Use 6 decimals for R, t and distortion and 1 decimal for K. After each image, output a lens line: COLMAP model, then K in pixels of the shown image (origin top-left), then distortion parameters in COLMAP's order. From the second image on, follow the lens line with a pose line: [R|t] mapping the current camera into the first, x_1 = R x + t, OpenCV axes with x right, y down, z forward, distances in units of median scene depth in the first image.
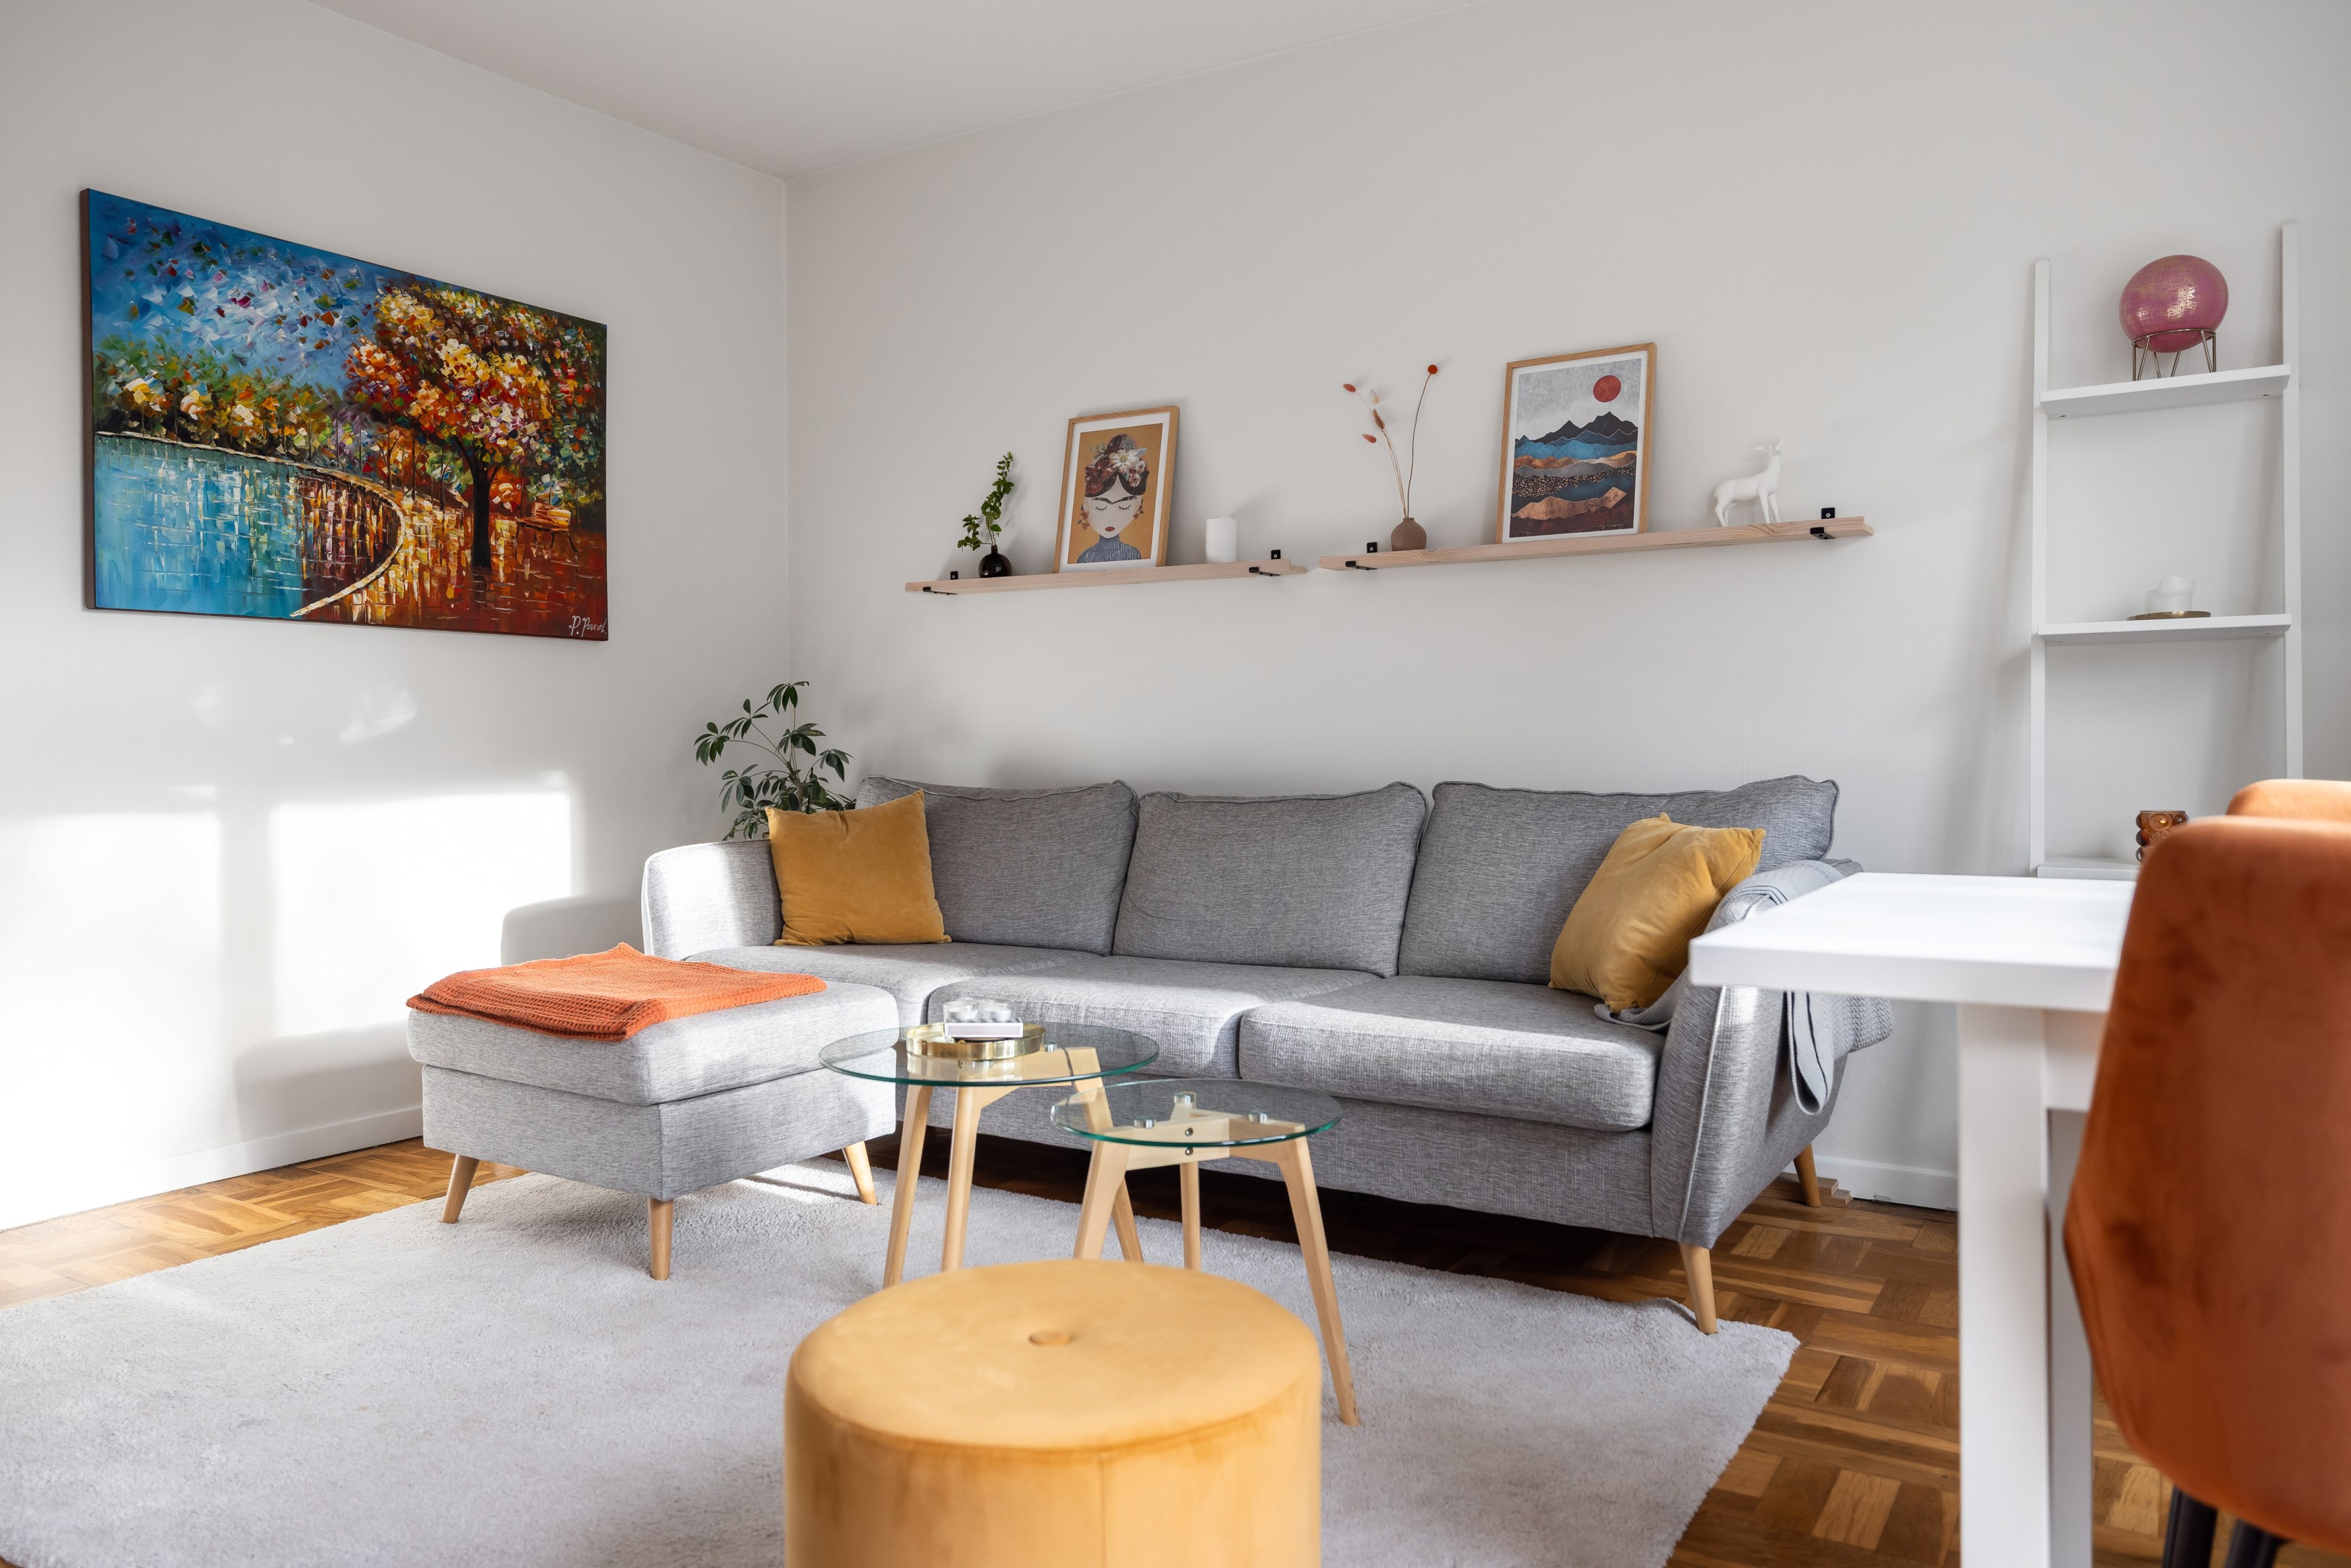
lens RADIAL K [[1621.7, 0, 1166.5], [0, 1621.7, 776.6], [0, 0, 1]] dist [-0.002689, -0.000054]
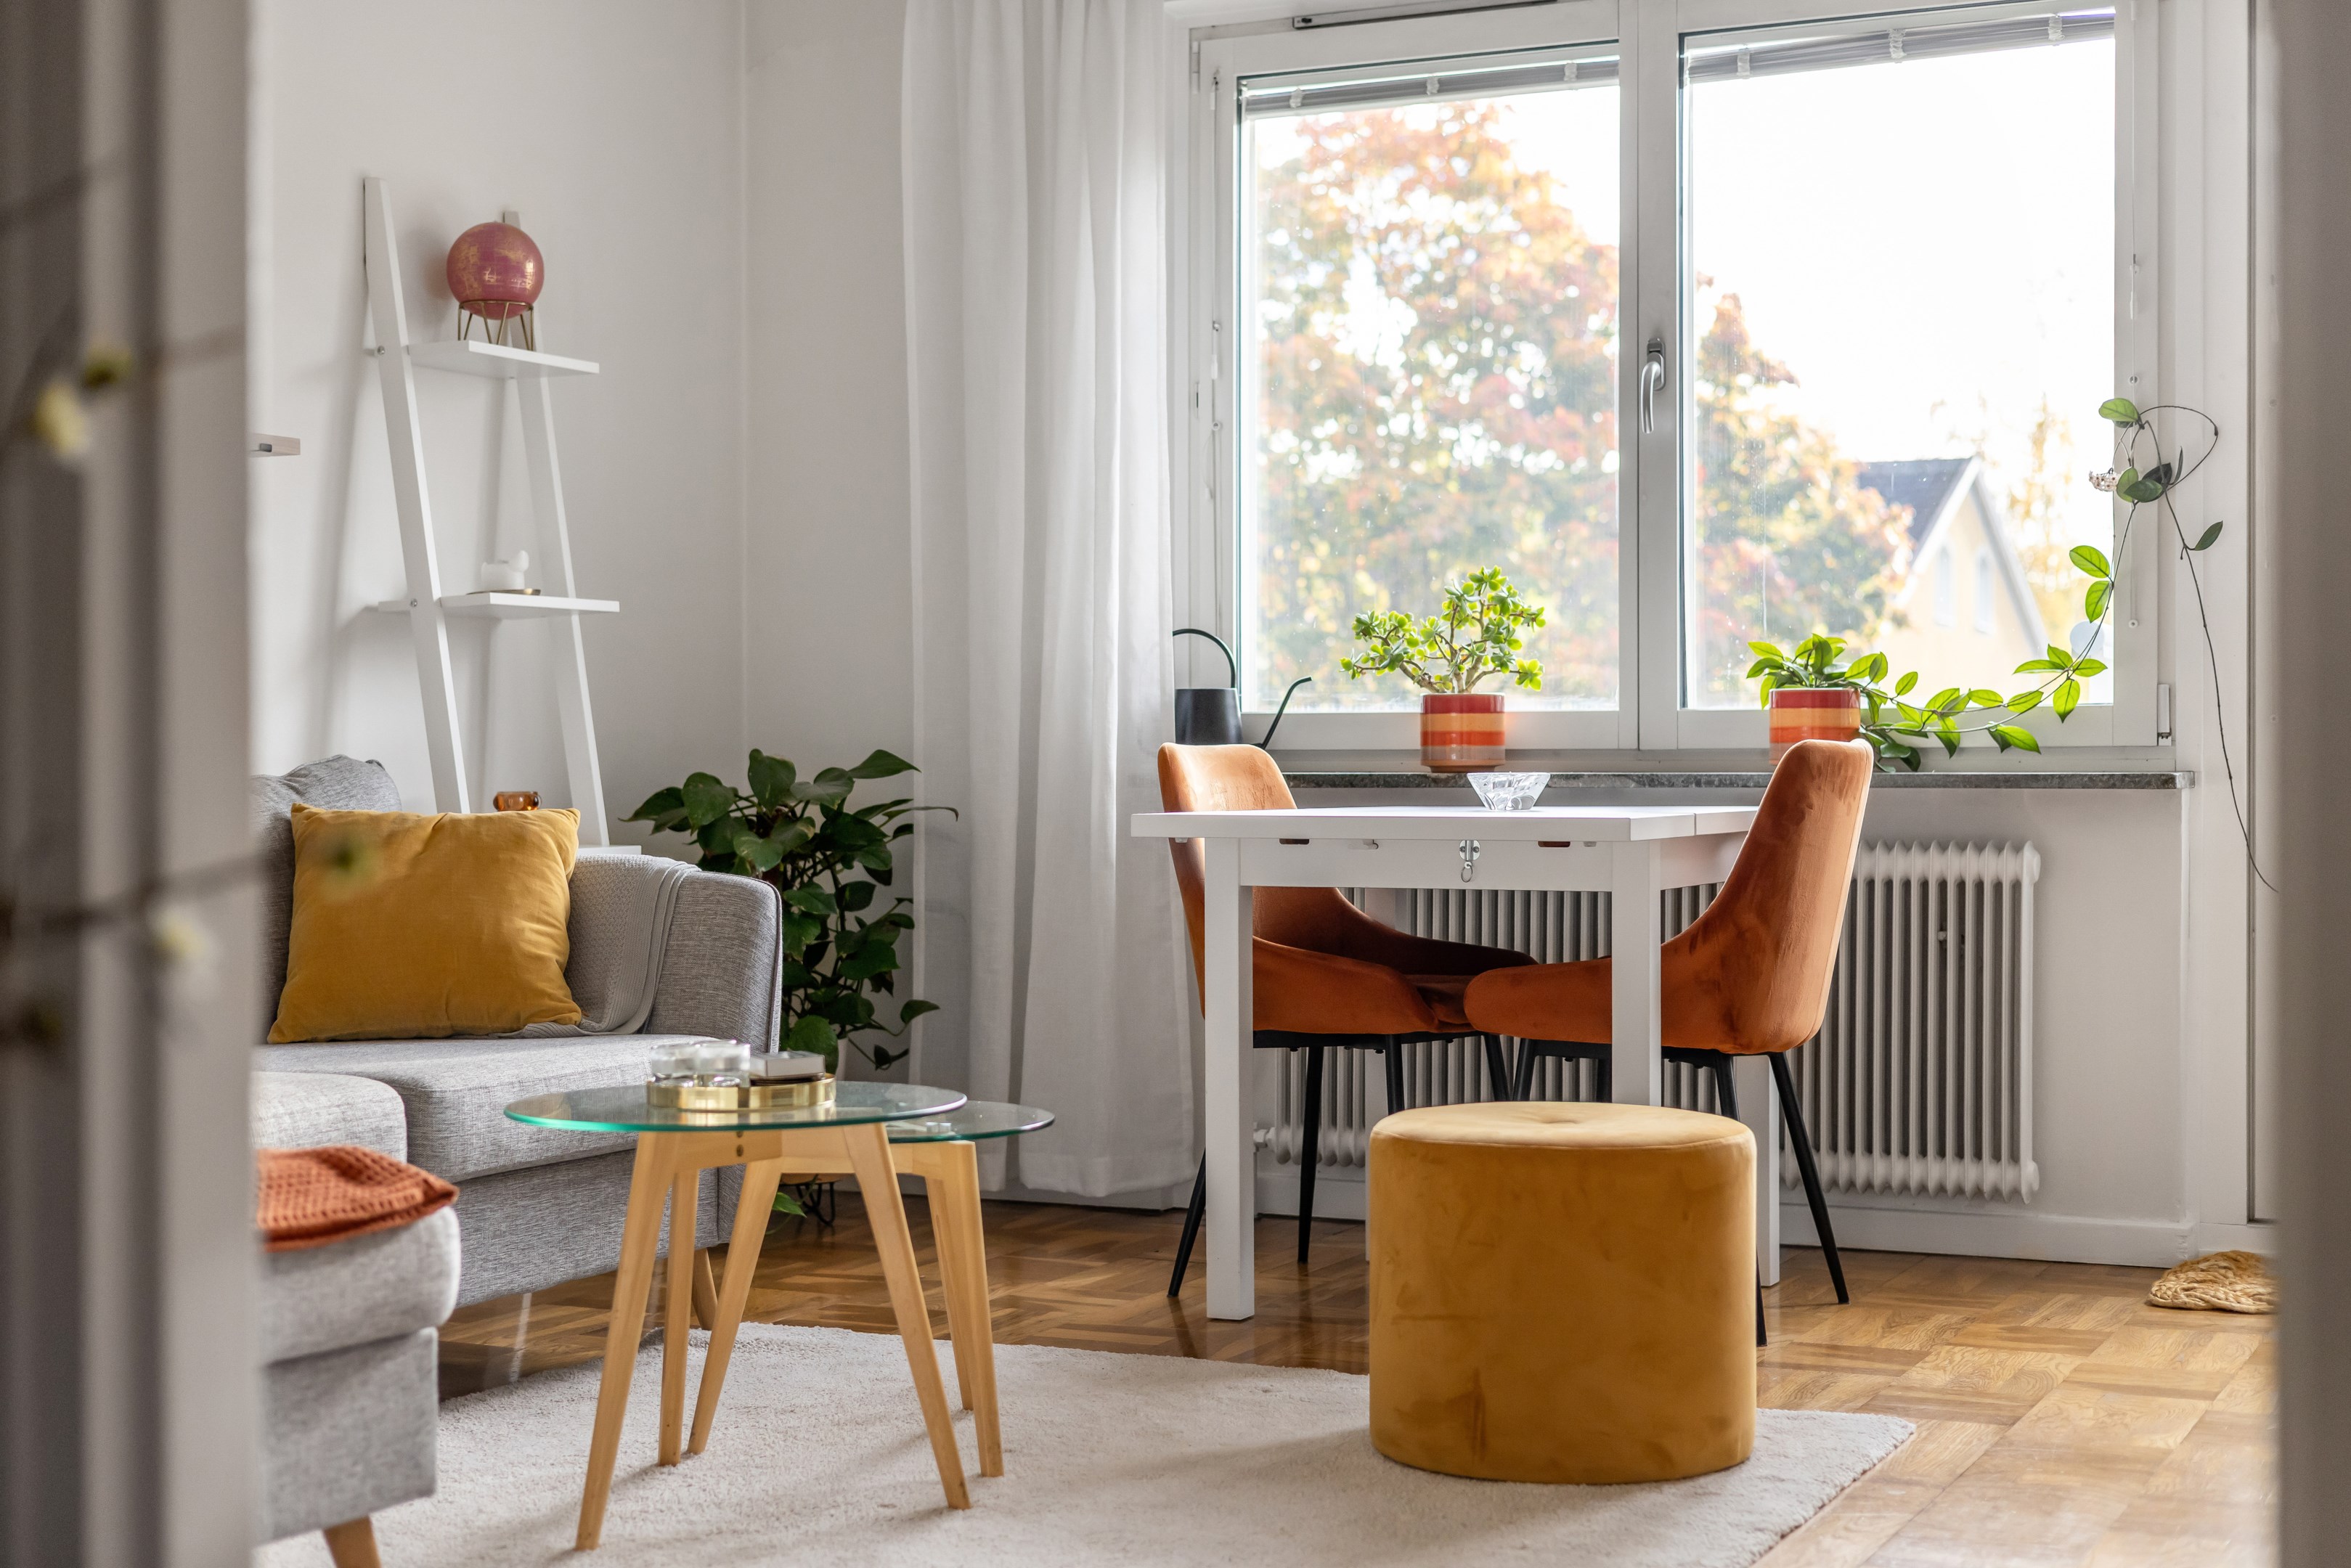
lens RADIAL K [[3313.1, 0, 1173.1], [0, 3313.1, 791.0], [0, 0, 1]] dist [0.009204, 0.028653]
pose [[-0.120513, -0.000917, 0.992711, -1.085286], [0.022684, 0.999736, 0.003677, 0.017053], [-0.992453, 0.022962, -0.120461, 0.652429]]
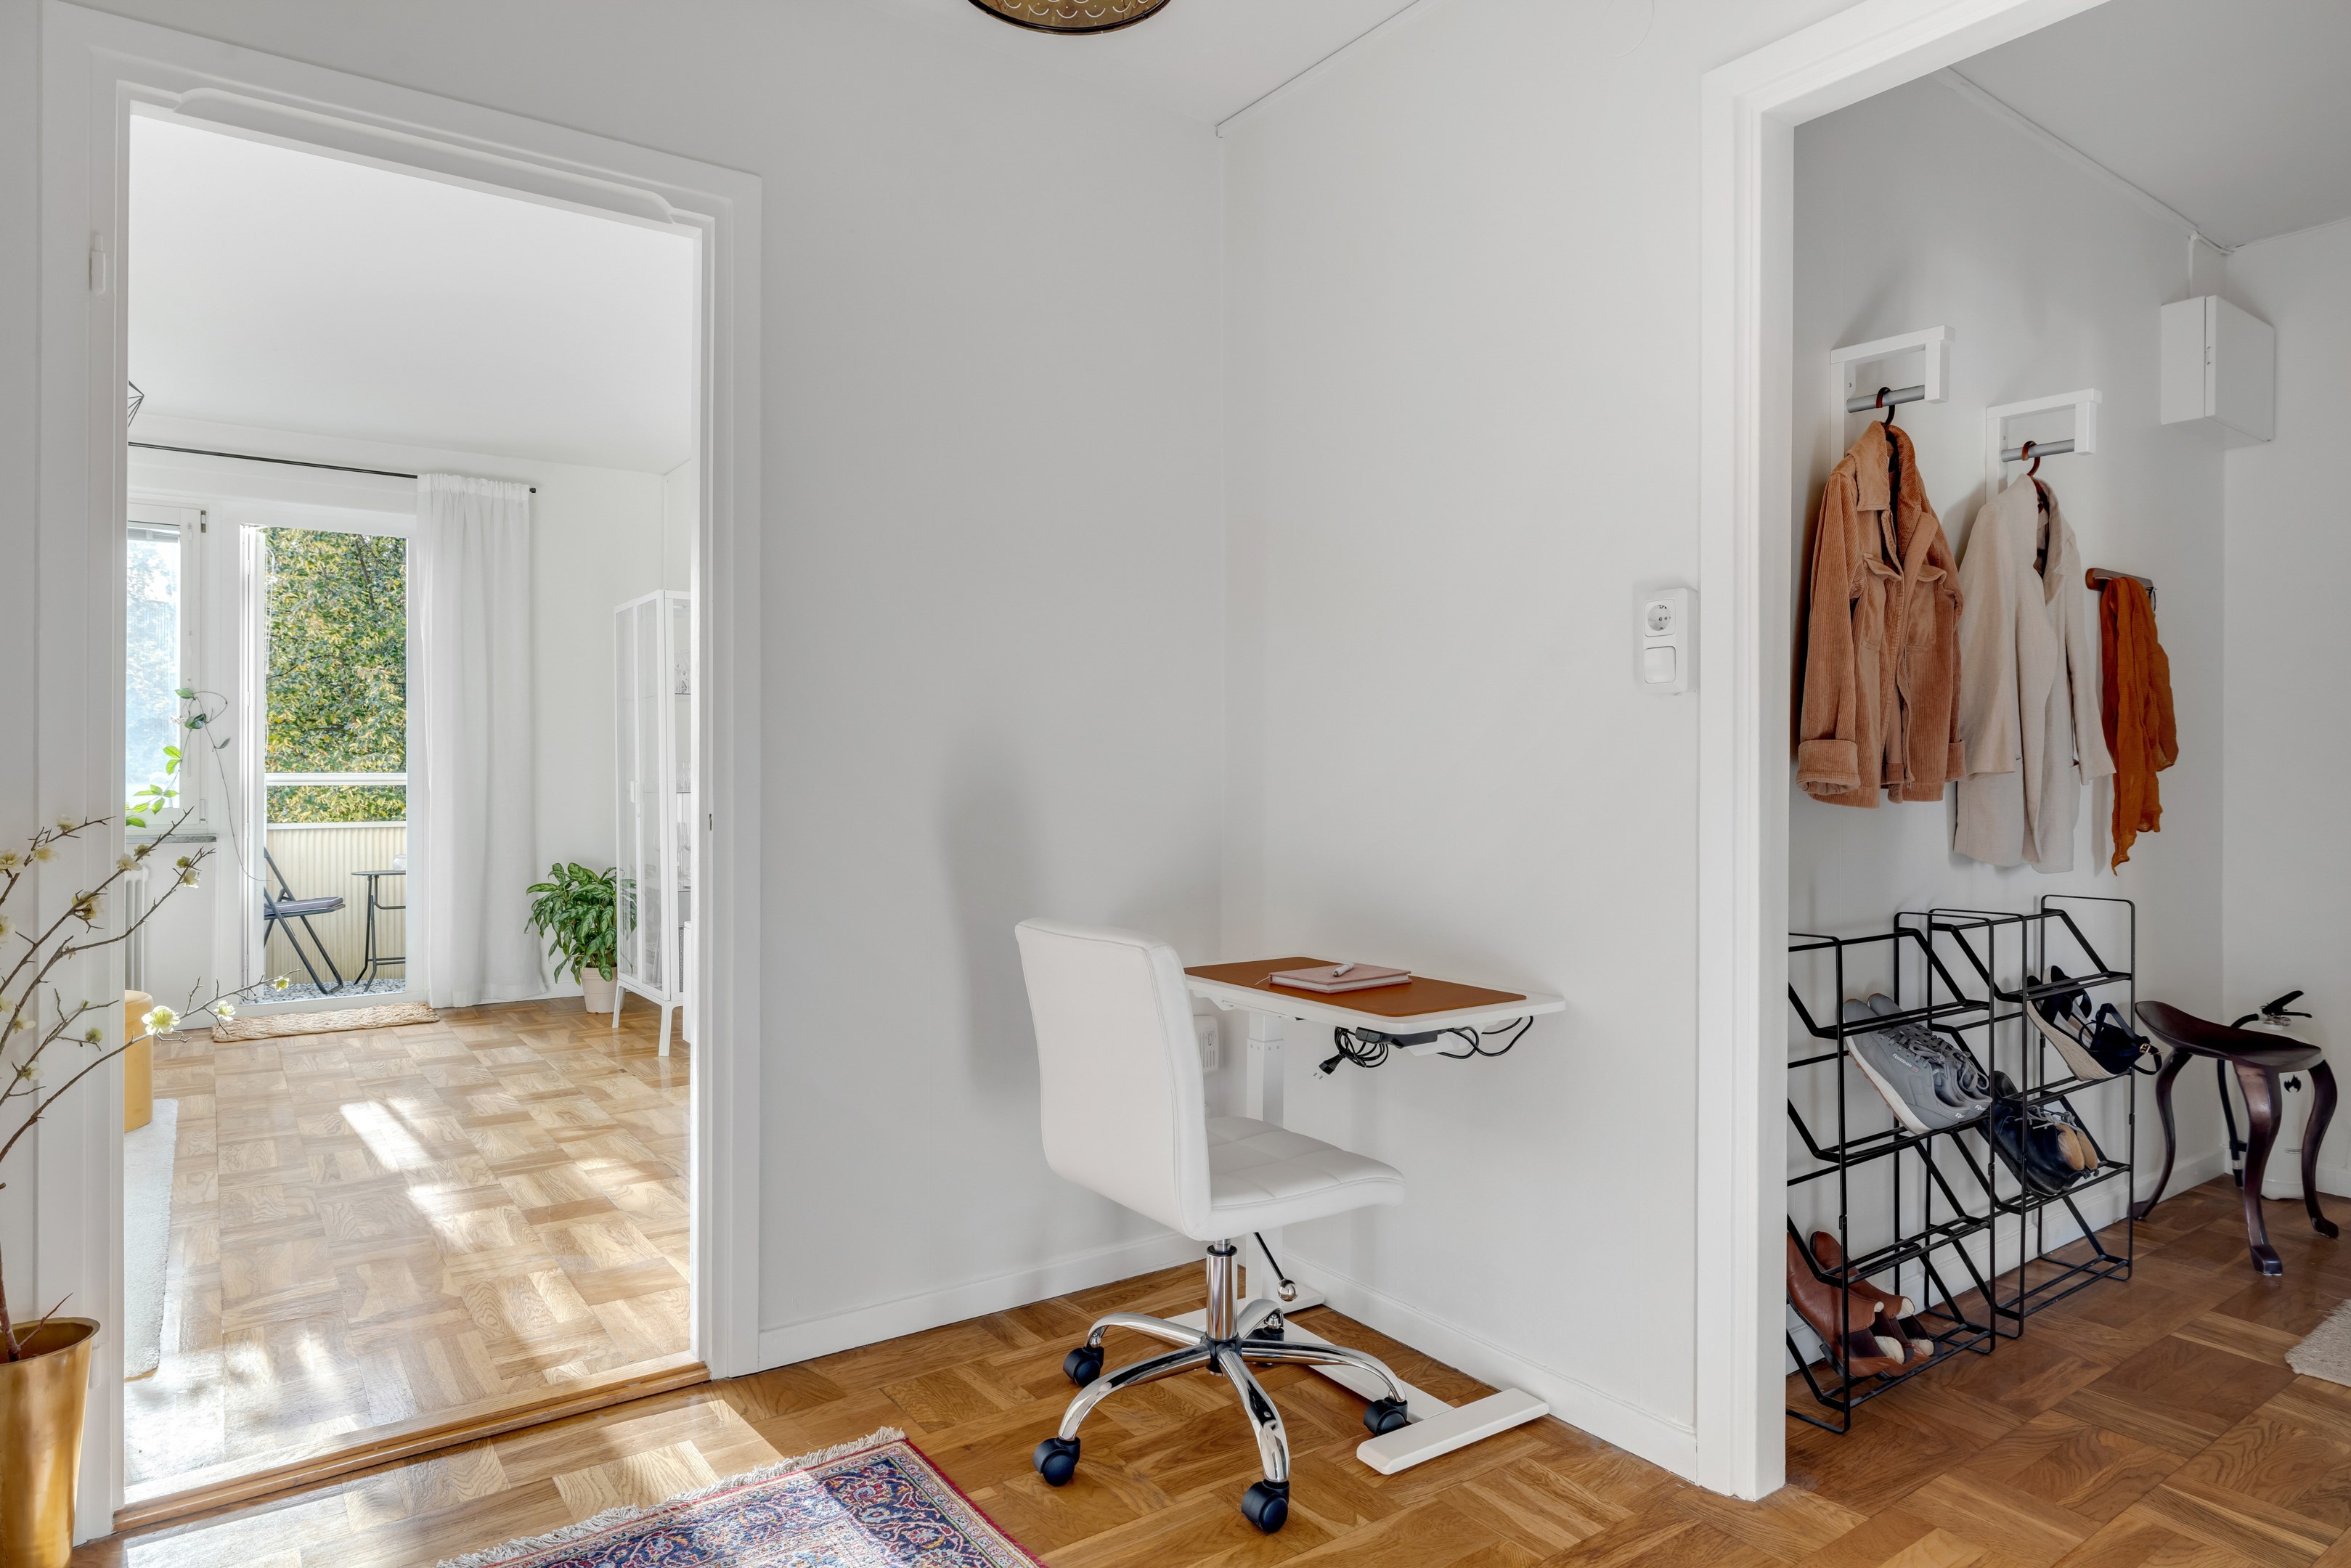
lens RADIAL K [[1368.9, 0, 1170.3], [0, 1368.9, 770.5], [0, 0, 1]] dist [-0.004484, 0.002043]
pose [[-0.924091, 0.001379, 0.382169, -1.291331], [0.008886, 0.999801, 0.017879, -0.067390], [-0.382068, 0.019918, -0.923919, 1.058952]]
